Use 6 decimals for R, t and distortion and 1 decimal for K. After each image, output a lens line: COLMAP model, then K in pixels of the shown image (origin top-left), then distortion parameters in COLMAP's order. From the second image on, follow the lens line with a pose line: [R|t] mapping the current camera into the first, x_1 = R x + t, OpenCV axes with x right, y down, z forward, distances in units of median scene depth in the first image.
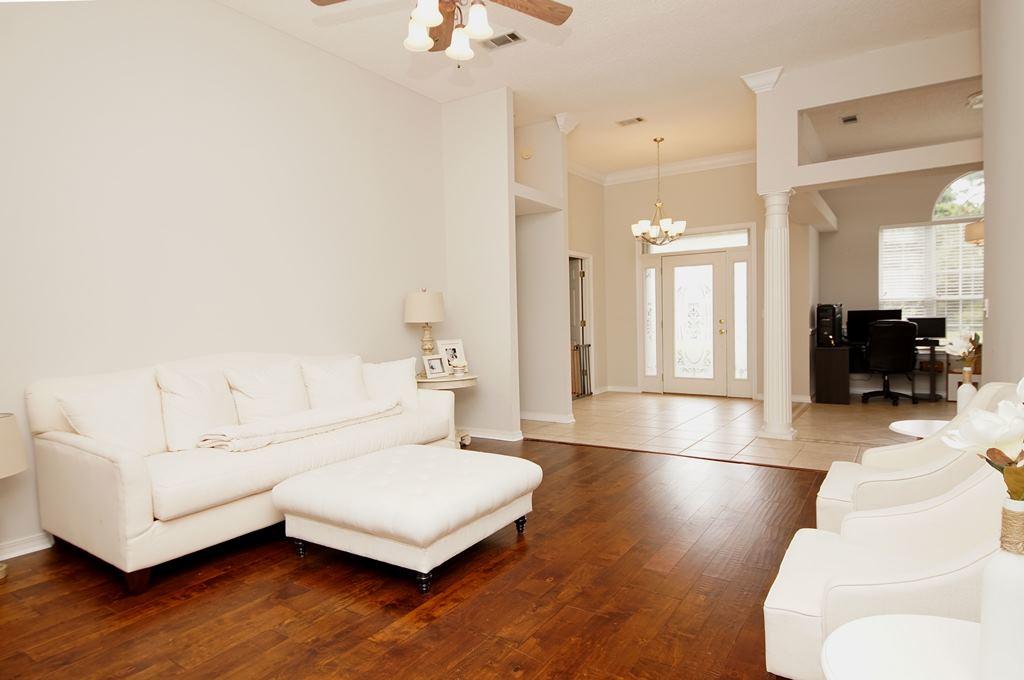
lens RADIAL K [[571.3, 0, 506.9], [0, 571.3, 337.9], [0, 0, 1]] dist [0.026764, -0.026756]
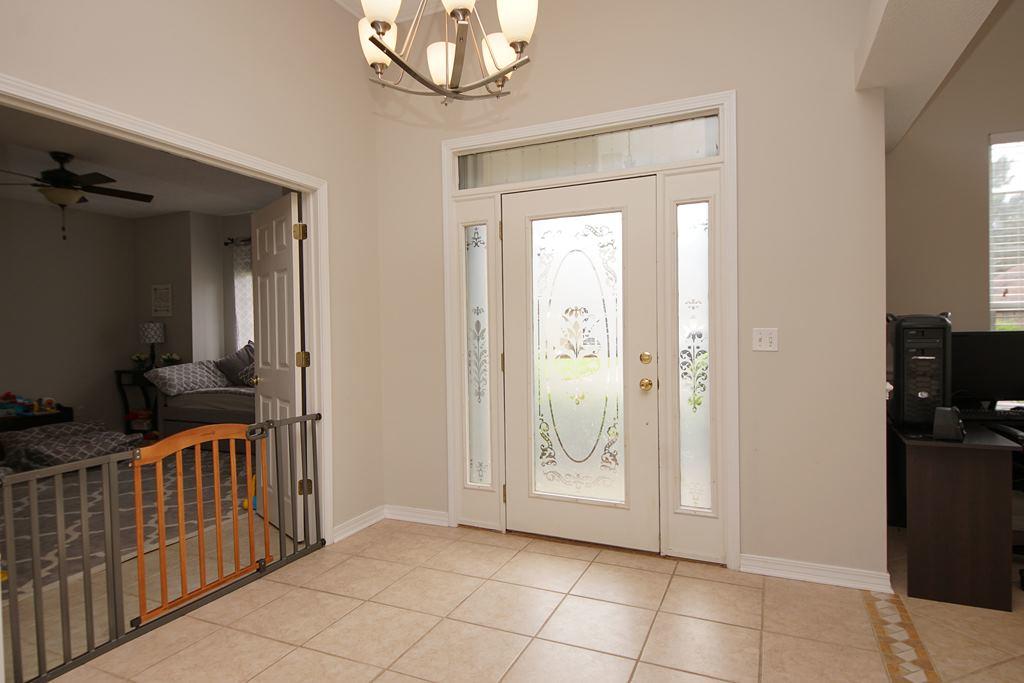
lens RADIAL K [[571.3, 0, 510.3], [0, 571.3, 335.3], [0, 0, 1]] dist [0.026764, -0.026756]
pose [[0.985057, 0.005699, 0.172136, 0.220640], [-0.001735, 0.999730, -0.023167, -0.035190], [-0.172222, 0.022522, 0.984801, 0.642230]]
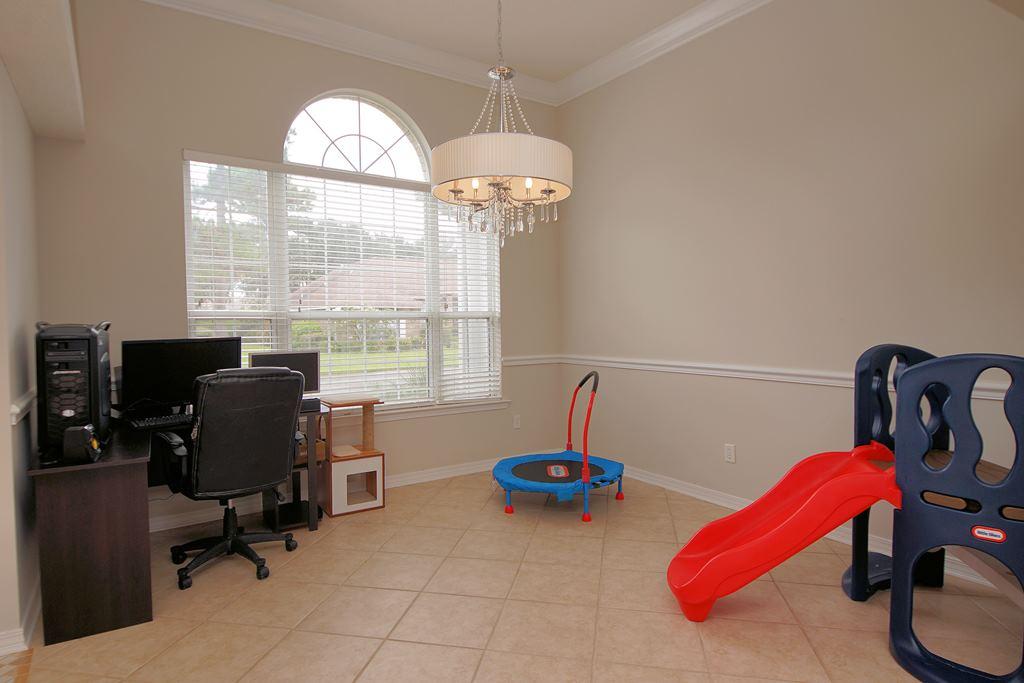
lens RADIAL K [[571.3, 0, 505.0], [0, 571.3, 337.3], [0, 0, 1]] dist [0.026764, -0.026756]
pose [[0.370347, -0.012092, 0.928815, 0.321286], [0.032439, 0.999474, 0.000077, -0.041278], [-0.928327, 0.030102, 0.370545, 0.604679]]
